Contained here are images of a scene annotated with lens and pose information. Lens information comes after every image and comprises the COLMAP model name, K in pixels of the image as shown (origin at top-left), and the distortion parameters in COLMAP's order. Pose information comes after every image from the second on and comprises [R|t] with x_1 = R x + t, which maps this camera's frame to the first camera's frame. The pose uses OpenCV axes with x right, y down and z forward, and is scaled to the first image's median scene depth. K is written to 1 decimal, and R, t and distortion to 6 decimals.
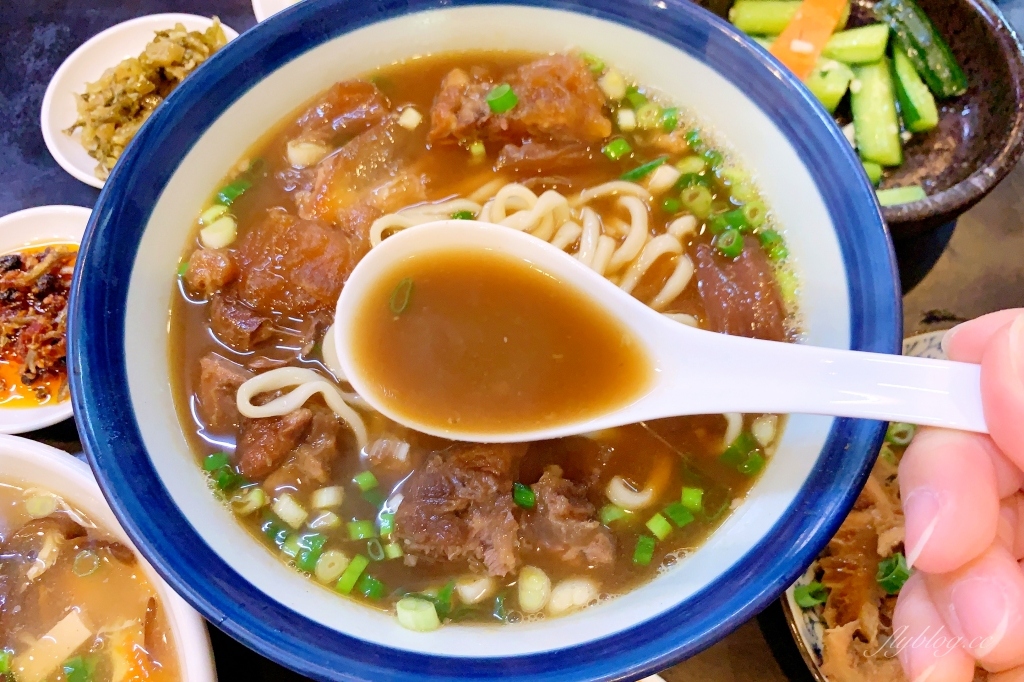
lens RADIAL K [[754.0, 0, 512.0], [0, 754.0, 341.0], [0, 0, 1]] dist [0.003918, -0.002363]
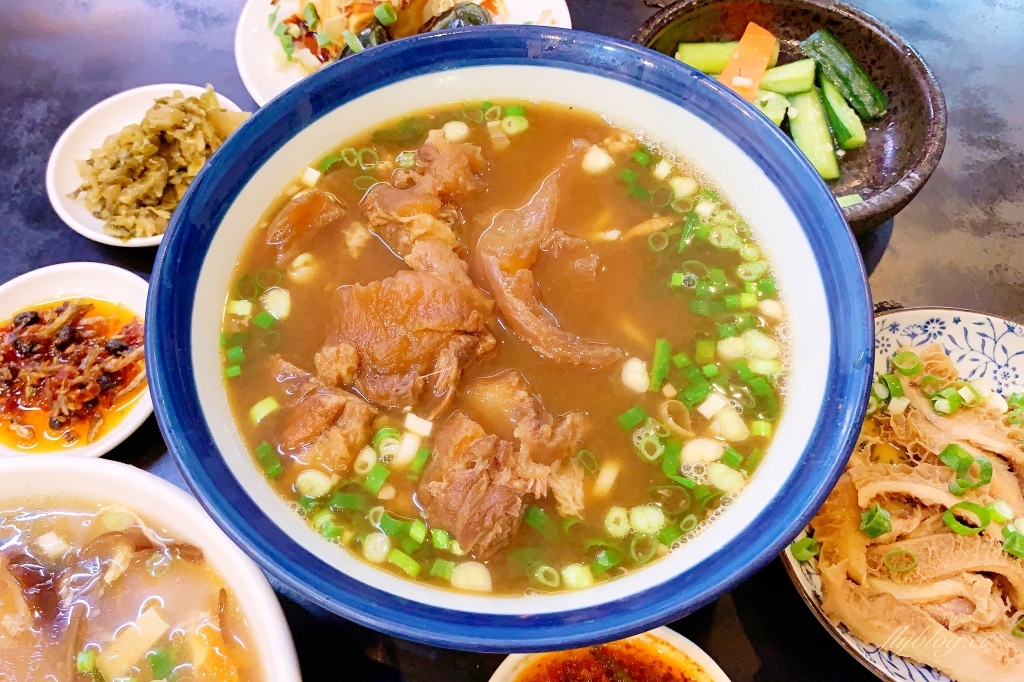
lens RADIAL K [[778.3, 0, 512.0], [0, 778.3, 341.0], [0, 0, 1]] dist [0.002091, 0.006726]
pose [[0.995166, -0.074418, 0.064081, -0.063270], [0.079491, 0.993569, -0.080638, 0.063805], [-0.057668, 0.085342, 0.994681, -0.107268]]
